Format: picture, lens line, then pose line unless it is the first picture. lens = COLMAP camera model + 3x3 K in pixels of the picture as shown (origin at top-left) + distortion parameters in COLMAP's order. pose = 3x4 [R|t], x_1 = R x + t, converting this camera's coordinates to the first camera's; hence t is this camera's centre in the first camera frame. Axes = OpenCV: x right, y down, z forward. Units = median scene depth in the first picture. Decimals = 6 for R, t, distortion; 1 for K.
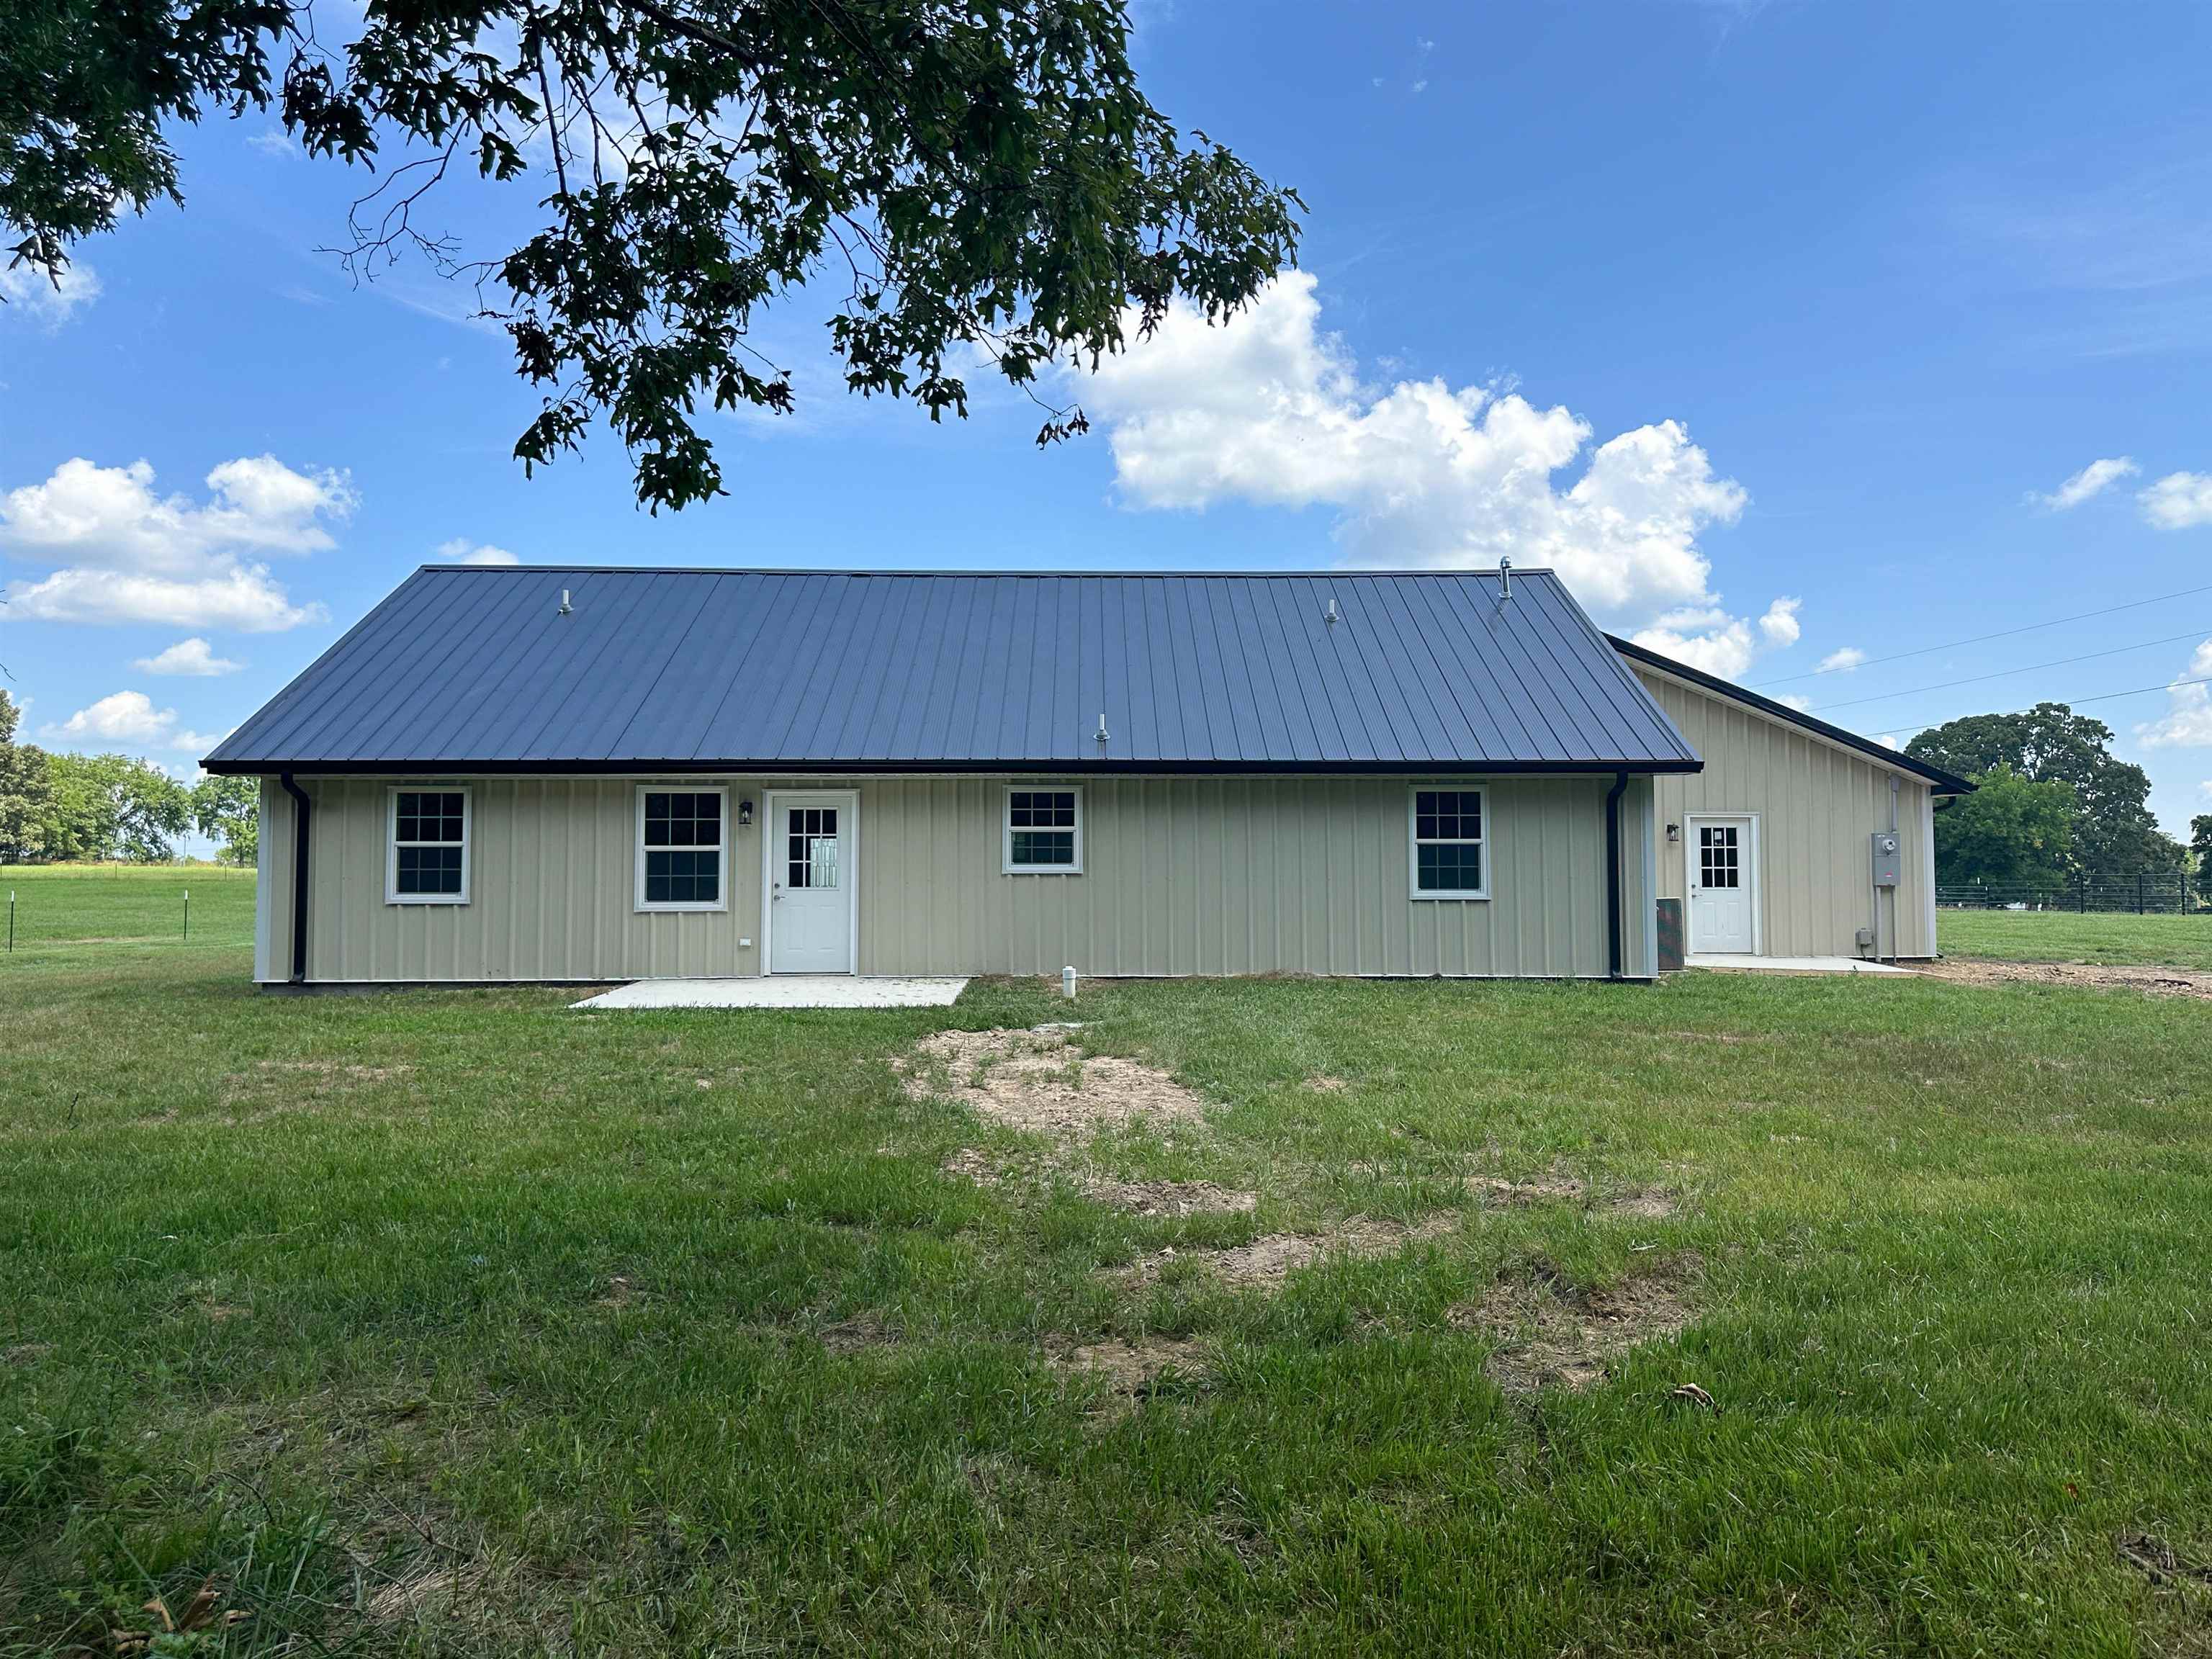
lens RADIAL K [[1590.1, 0, 1107.8], [0, 1590.1, 821.8], [0, 0, 1]] dist [0.024641, -0.038400]
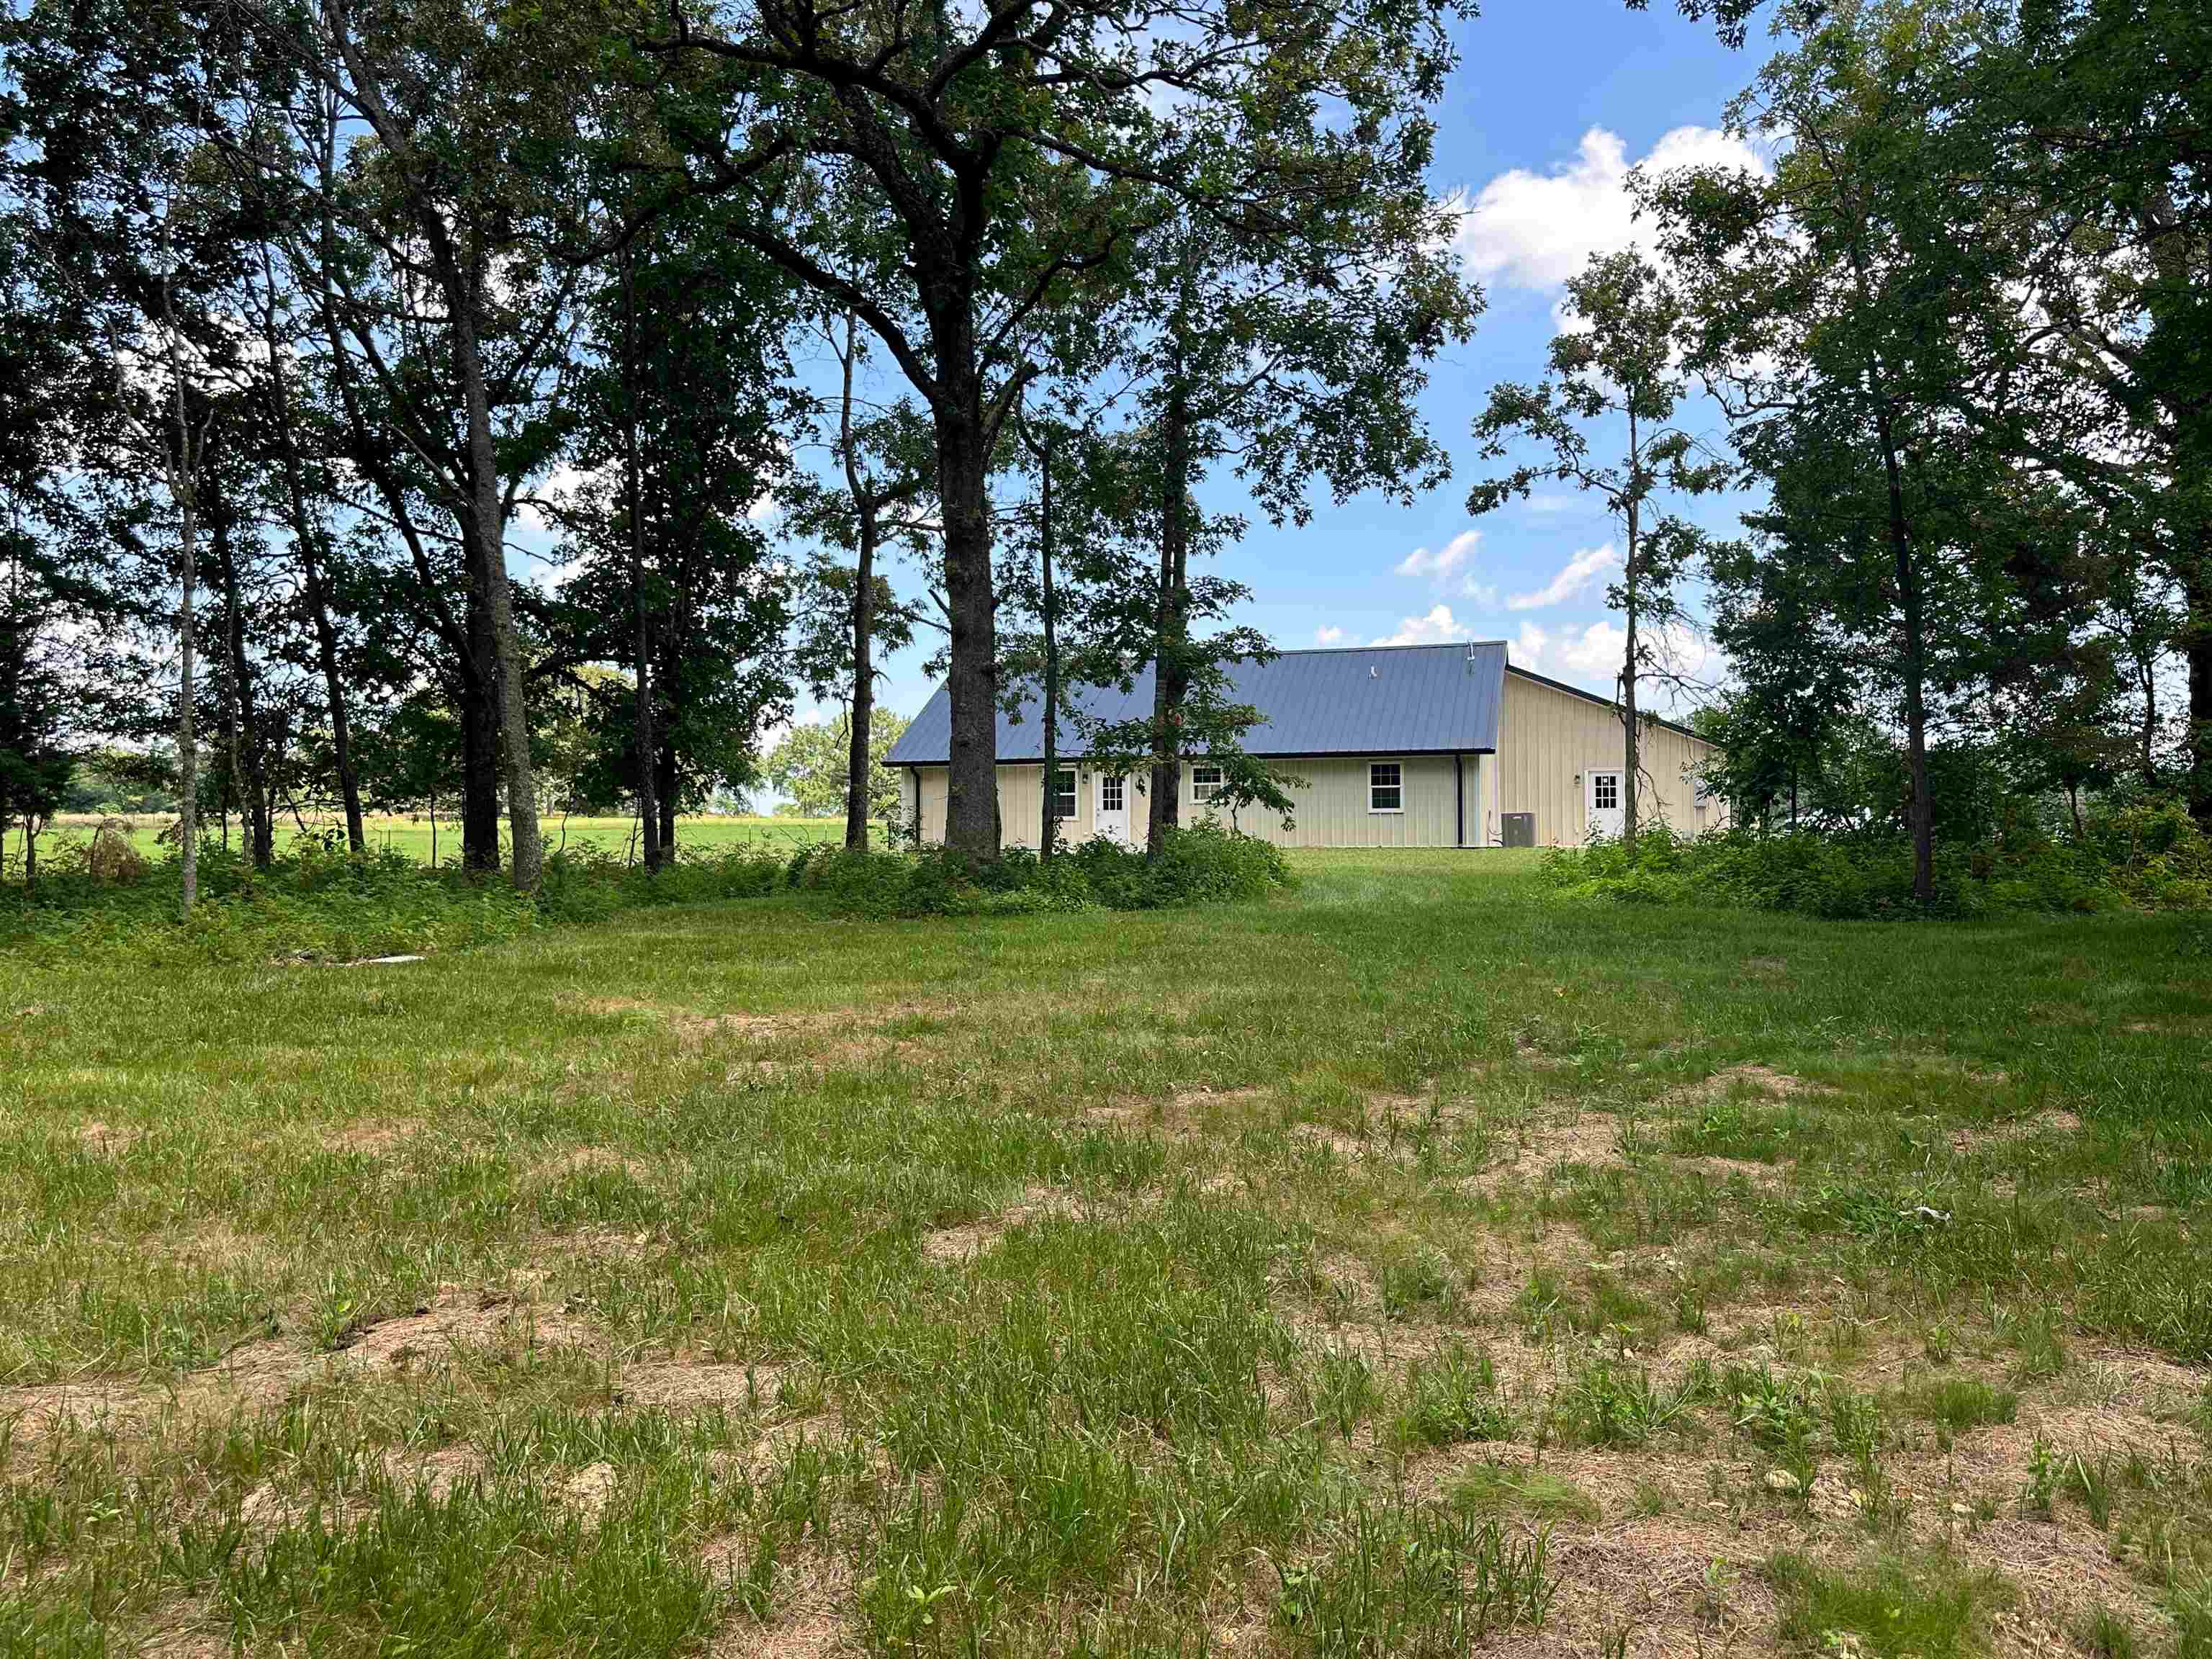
lens RADIAL K [[1688.1, 0, 1103.3], [0, 1688.1, 832.7], [0, 0, 1]] dist [0.002880, 0.000210]
pose [[0.952634, -0.006767, -0.304045, 0.546662], [0.018140, 0.999237, 0.034596, -0.011679], [0.303579, -0.038473, 0.952029, -1.341306]]
